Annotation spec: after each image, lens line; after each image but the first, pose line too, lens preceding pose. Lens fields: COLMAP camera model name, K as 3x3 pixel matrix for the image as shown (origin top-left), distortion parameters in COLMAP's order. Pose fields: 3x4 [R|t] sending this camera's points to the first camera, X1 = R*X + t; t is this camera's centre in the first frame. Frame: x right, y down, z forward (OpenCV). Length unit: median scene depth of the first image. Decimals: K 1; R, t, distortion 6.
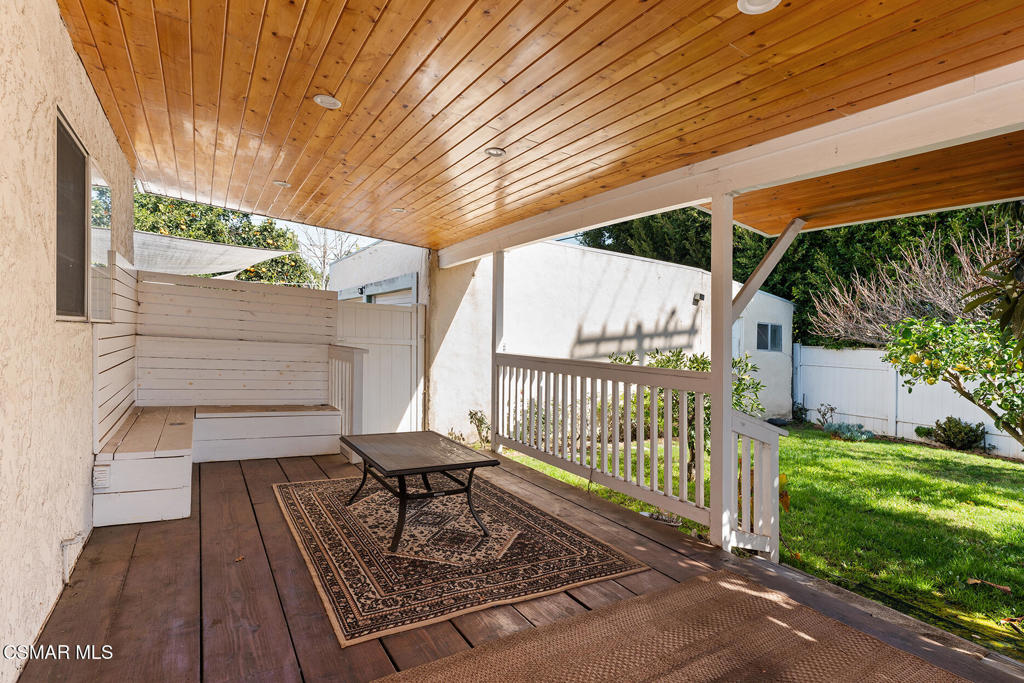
lens RADIAL K [[502.4, 0, 520.8], [0, 502.4, 322.1], [0, 0, 1]] dist [0.002862, -0.001103]
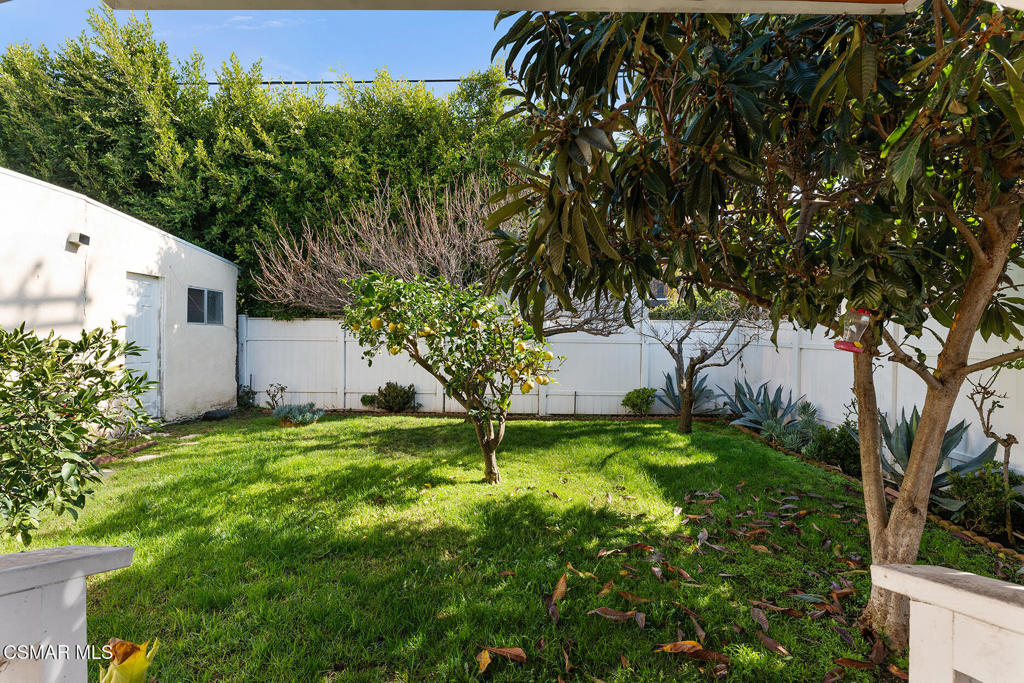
lens RADIAL K [[502.4, 0, 513.4], [0, 502.4, 327.7], [0, 0, 1]] dist [0.002862, -0.001103]
pose [[0.555448, -0.033000, 0.830896, 0.223108], [-0.014692, 0.998667, 0.049485, 0.034428], [-0.831421, -0.039694, 0.554223, 0.348815]]
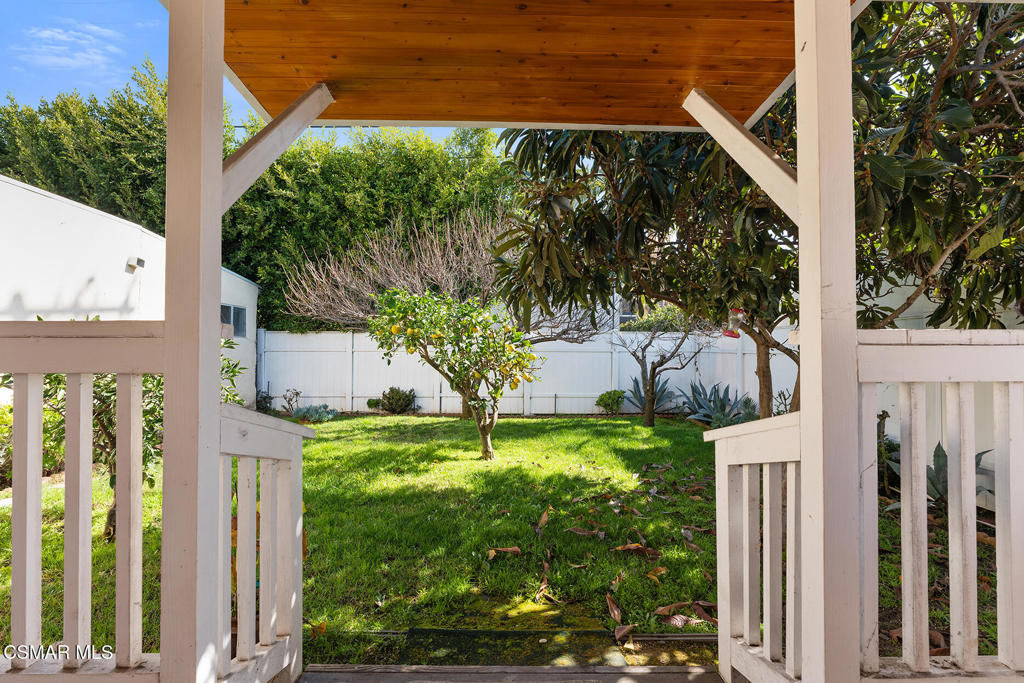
lens RADIAL K [[472.3, 0, 513.6], [0, 472.3, 320.5], [0, 0, 1]] dist [-0.001552, -0.000135]
pose [[0.527278, 0.006928, 0.849665, 0.102511], [-0.010695, 0.999942, -0.001516, 0.049679], [-0.849626, -0.008288, 0.527321, 0.283811]]
